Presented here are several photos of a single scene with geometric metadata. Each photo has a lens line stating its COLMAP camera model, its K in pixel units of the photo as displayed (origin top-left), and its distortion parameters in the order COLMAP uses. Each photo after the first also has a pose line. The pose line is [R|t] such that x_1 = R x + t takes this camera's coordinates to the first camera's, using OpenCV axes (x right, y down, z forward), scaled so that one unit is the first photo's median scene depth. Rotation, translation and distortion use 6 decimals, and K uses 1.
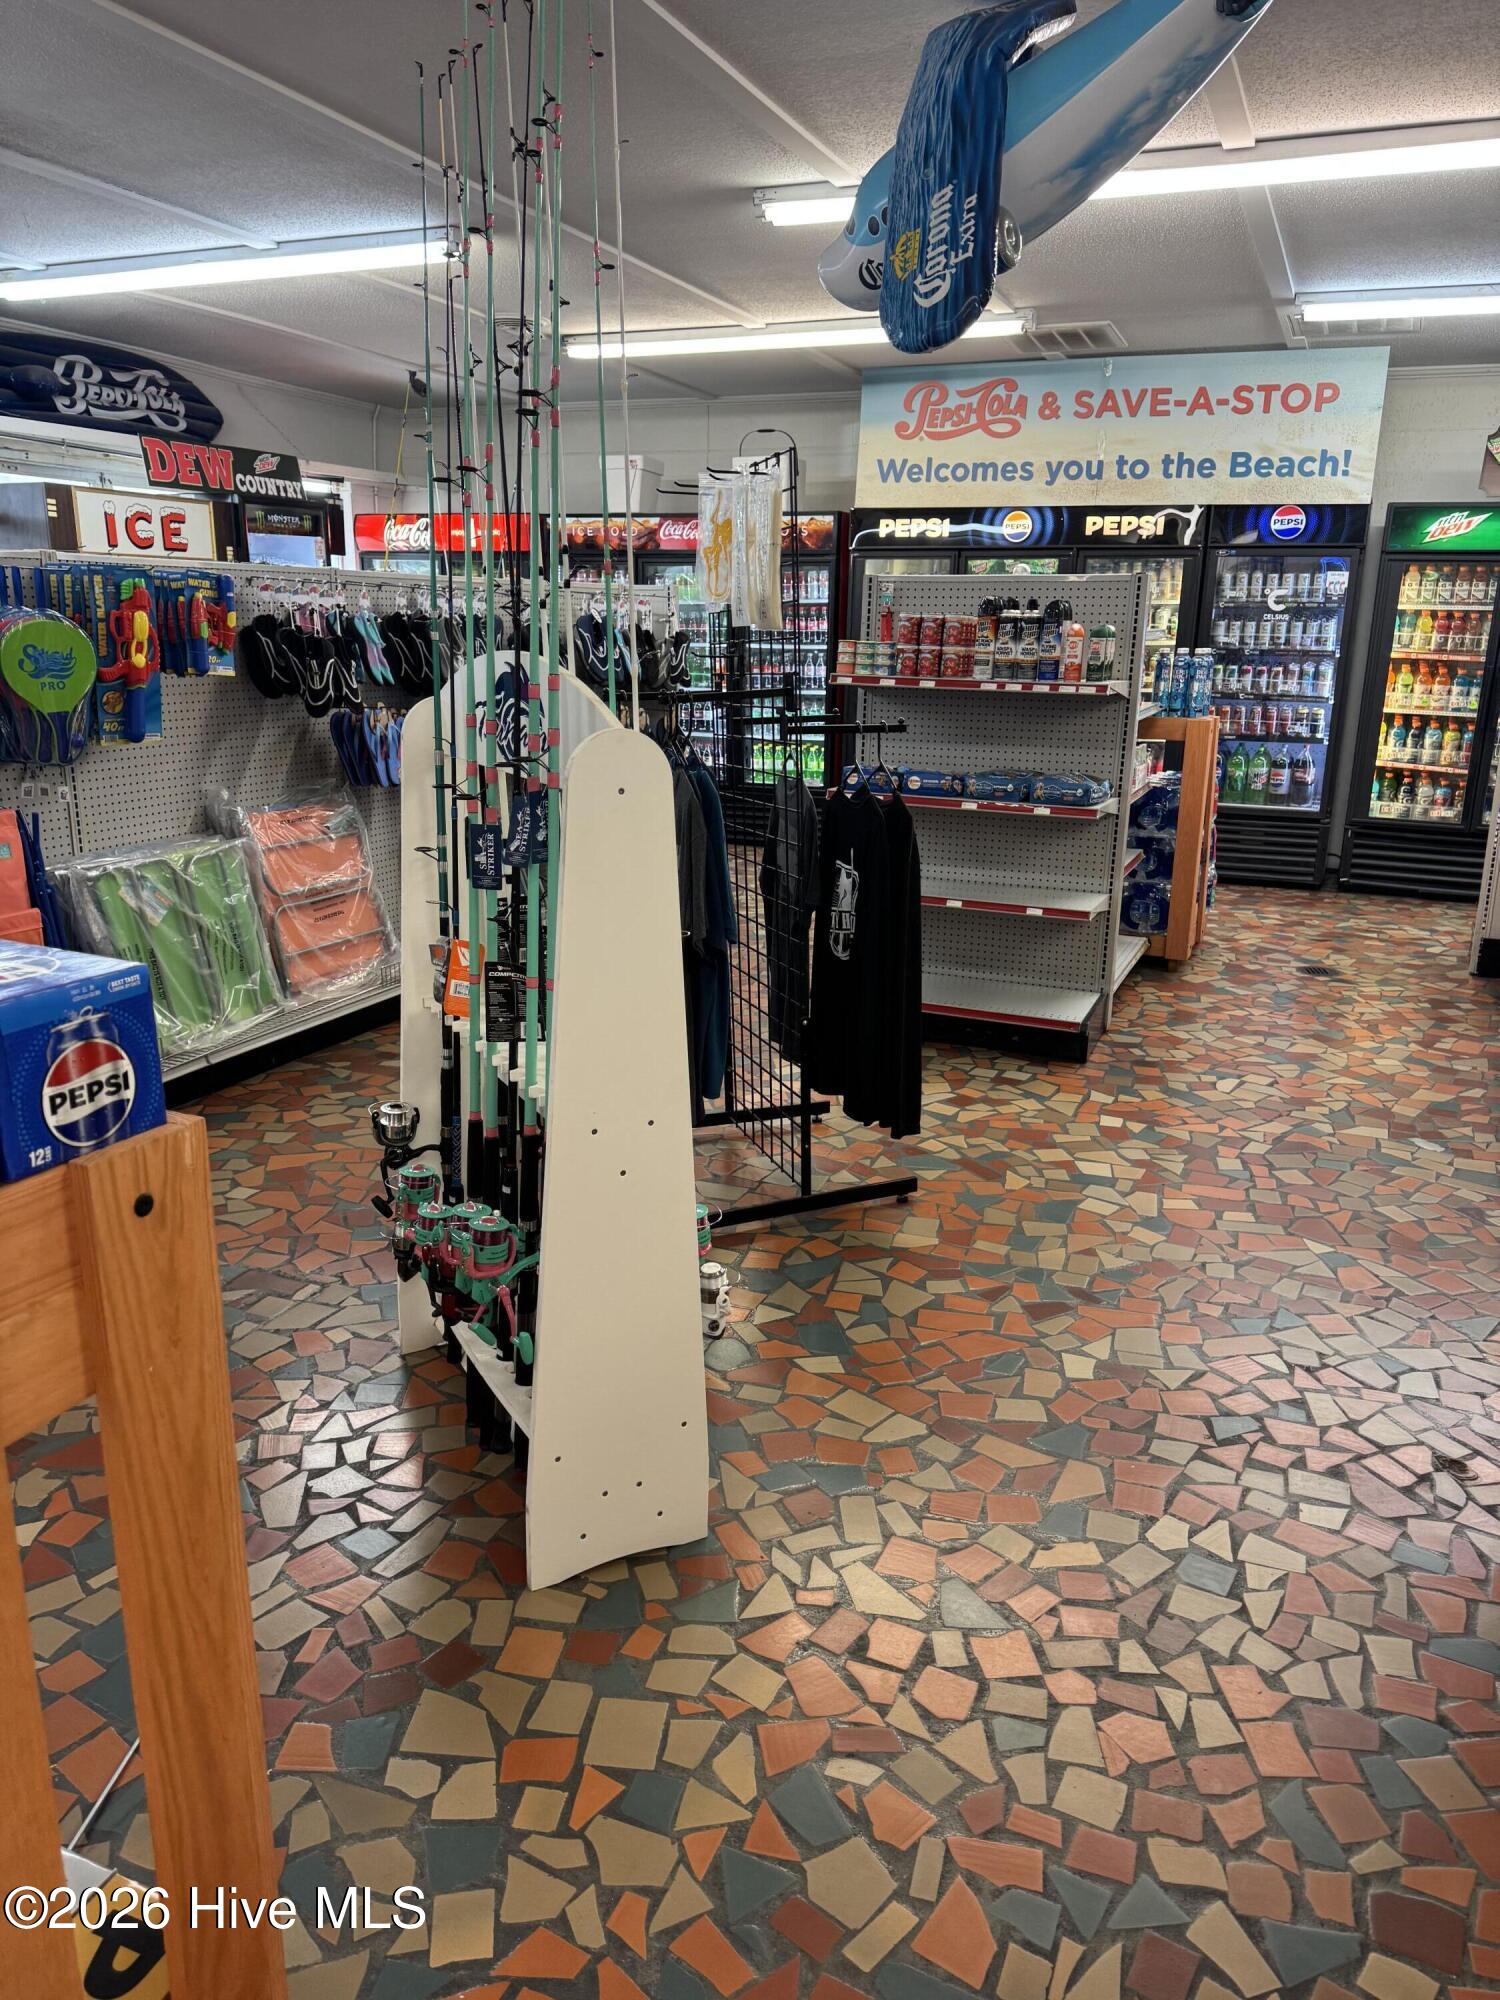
lens RADIAL K [[1423.9, 0, 785.7], [0, 1423.9, 1020.7], [0, 0, 1]] dist [0.027476, -0.051207]
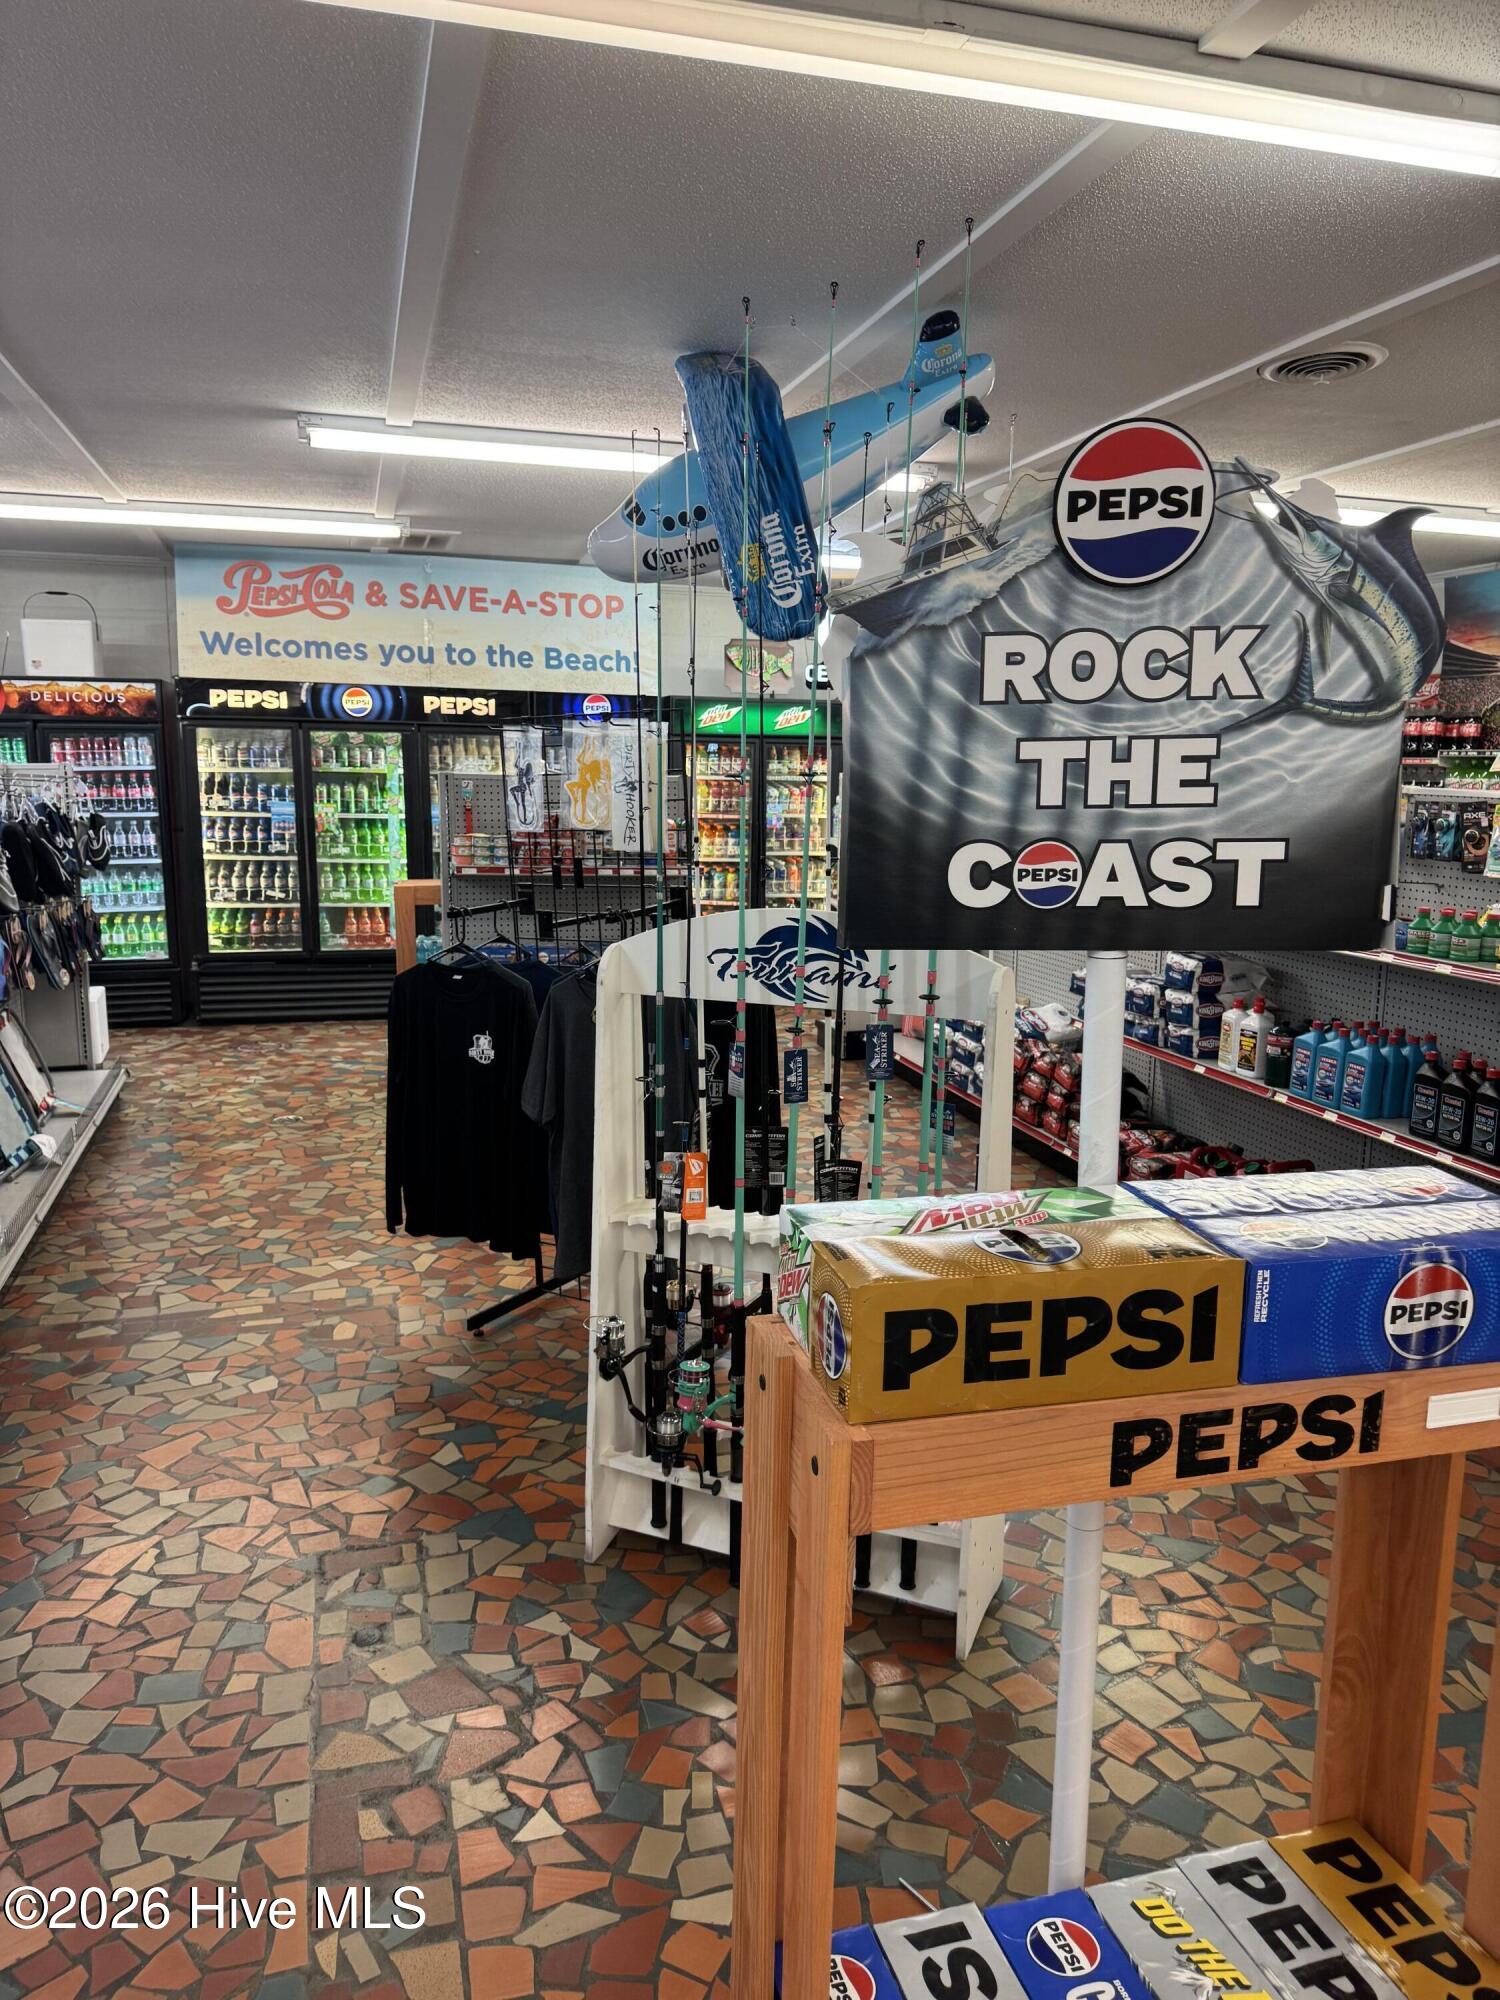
lens RADIAL K [[1382.3, 0, 741.2], [0, 1382.3, 1031.9], [0, 0, 1]] dist [0.168359, -0.347007]
pose [[0.792489, -0.122674, 0.597421, -0.277087], [0.164995, 0.986158, -0.016371, -0.040773], [-0.587143, 0.111546, 0.801761, 0.020422]]
